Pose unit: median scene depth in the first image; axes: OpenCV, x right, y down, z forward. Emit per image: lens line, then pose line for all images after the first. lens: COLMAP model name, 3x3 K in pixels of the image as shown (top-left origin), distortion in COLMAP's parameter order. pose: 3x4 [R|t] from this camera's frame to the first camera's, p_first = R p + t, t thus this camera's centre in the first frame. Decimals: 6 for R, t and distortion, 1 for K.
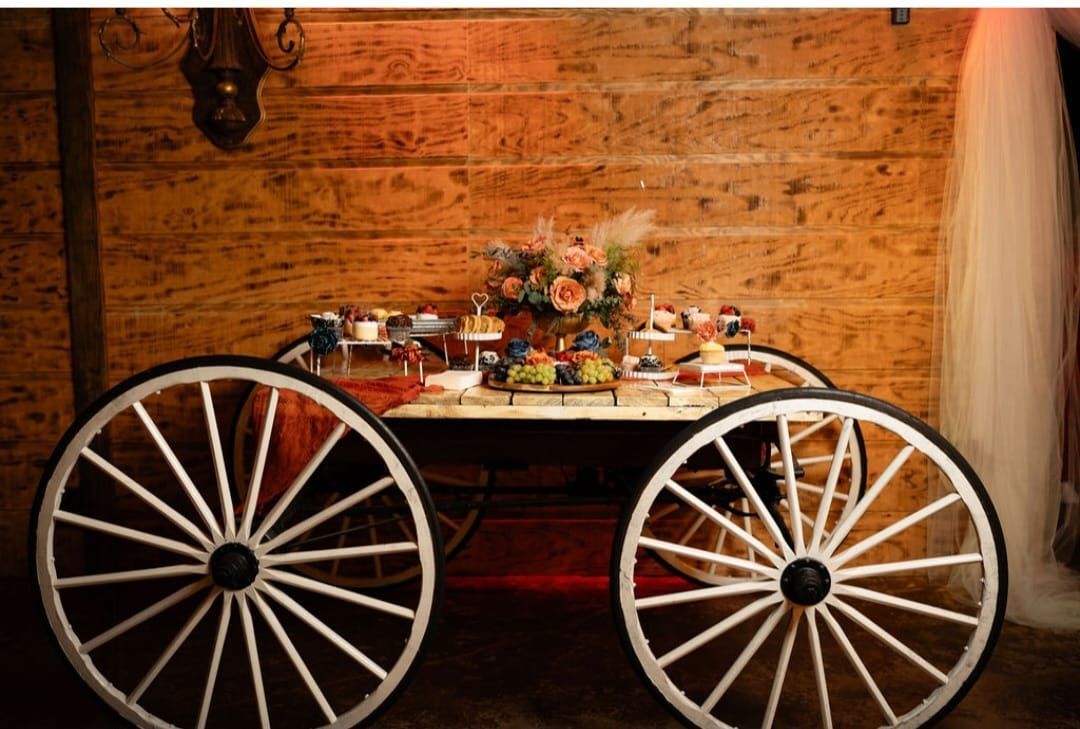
lens RADIAL K [[1076.8, 0, 540.0], [0, 1076.8, 364.5], [0, 0, 1]] dist [0.000036, 0.007143]
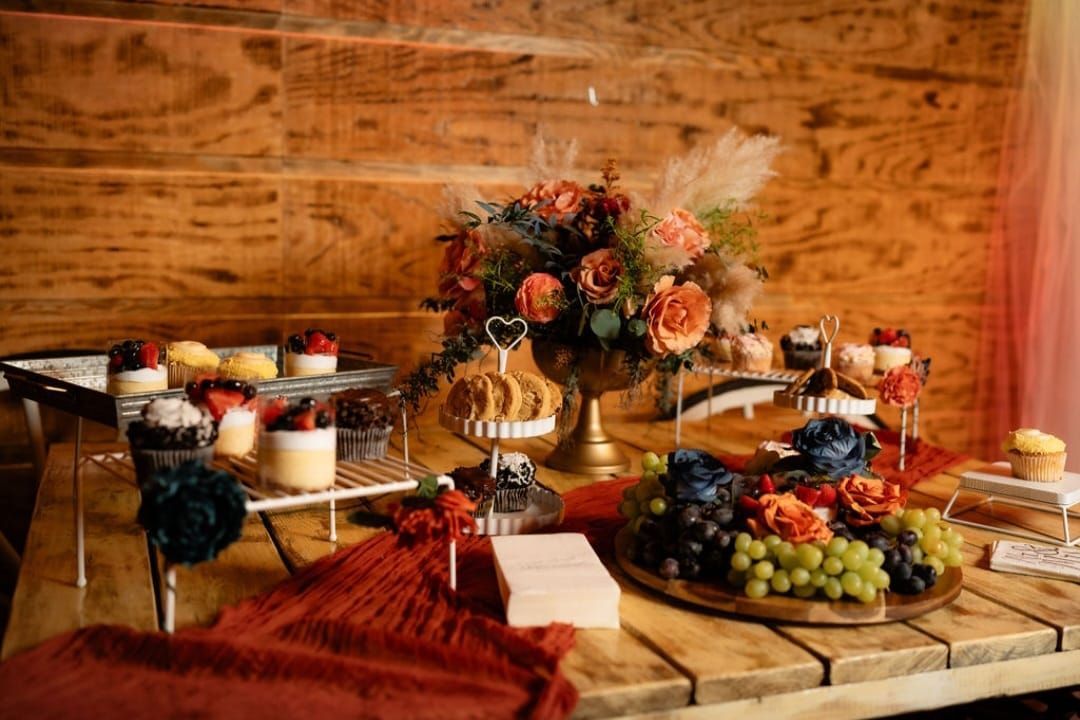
lens RADIAL K [[1076.0, 0, 540.0], [0, 1076.0, 360.0], [0, 0, 1]] dist [0.002843, -0.002488]
pose [[0.917832, -0.022162, 0.396349, -0.159326], [0.003662, 0.998871, 0.047370, -0.053571], [-0.396951, -0.042026, 0.916877, 0.481475]]
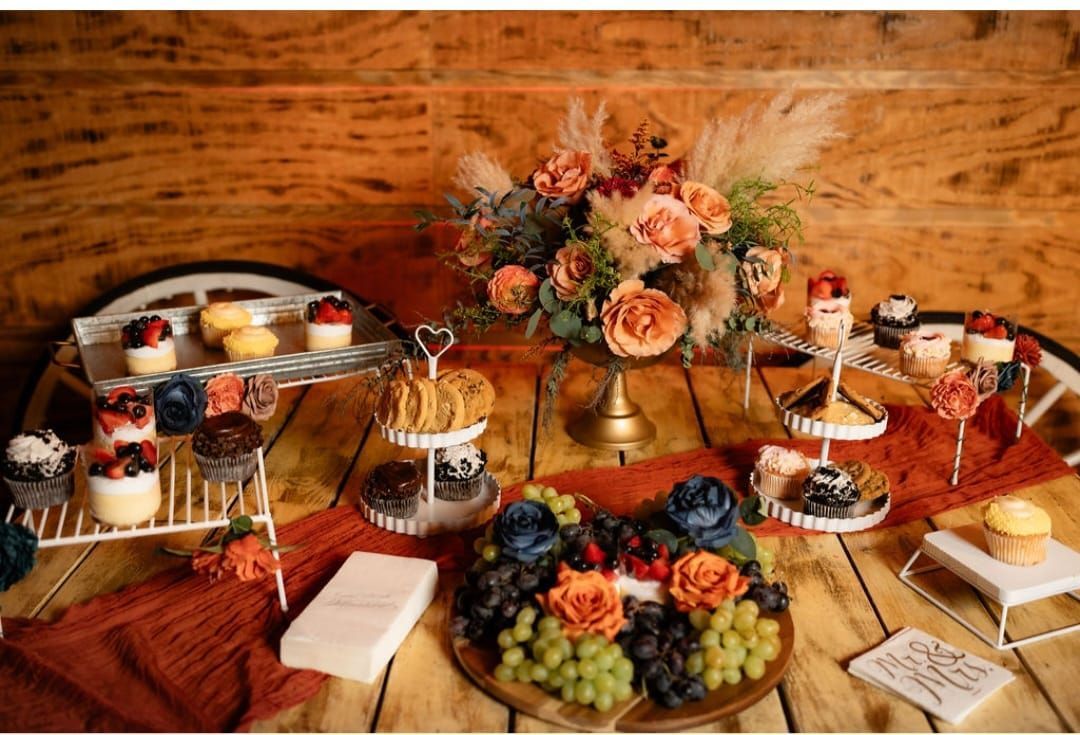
lens RADIAL K [[1076.8, 0, 540.0], [0, 1076.8, 367.5], [0, 0, 1]] dist [0.000036, 0.007143]
pose [[0.999976, 0.006684, -0.001946, -0.010821], [-0.005942, 0.965154, 0.261614, -0.124037], [0.003627, -0.261596, 0.965171, 0.460103]]
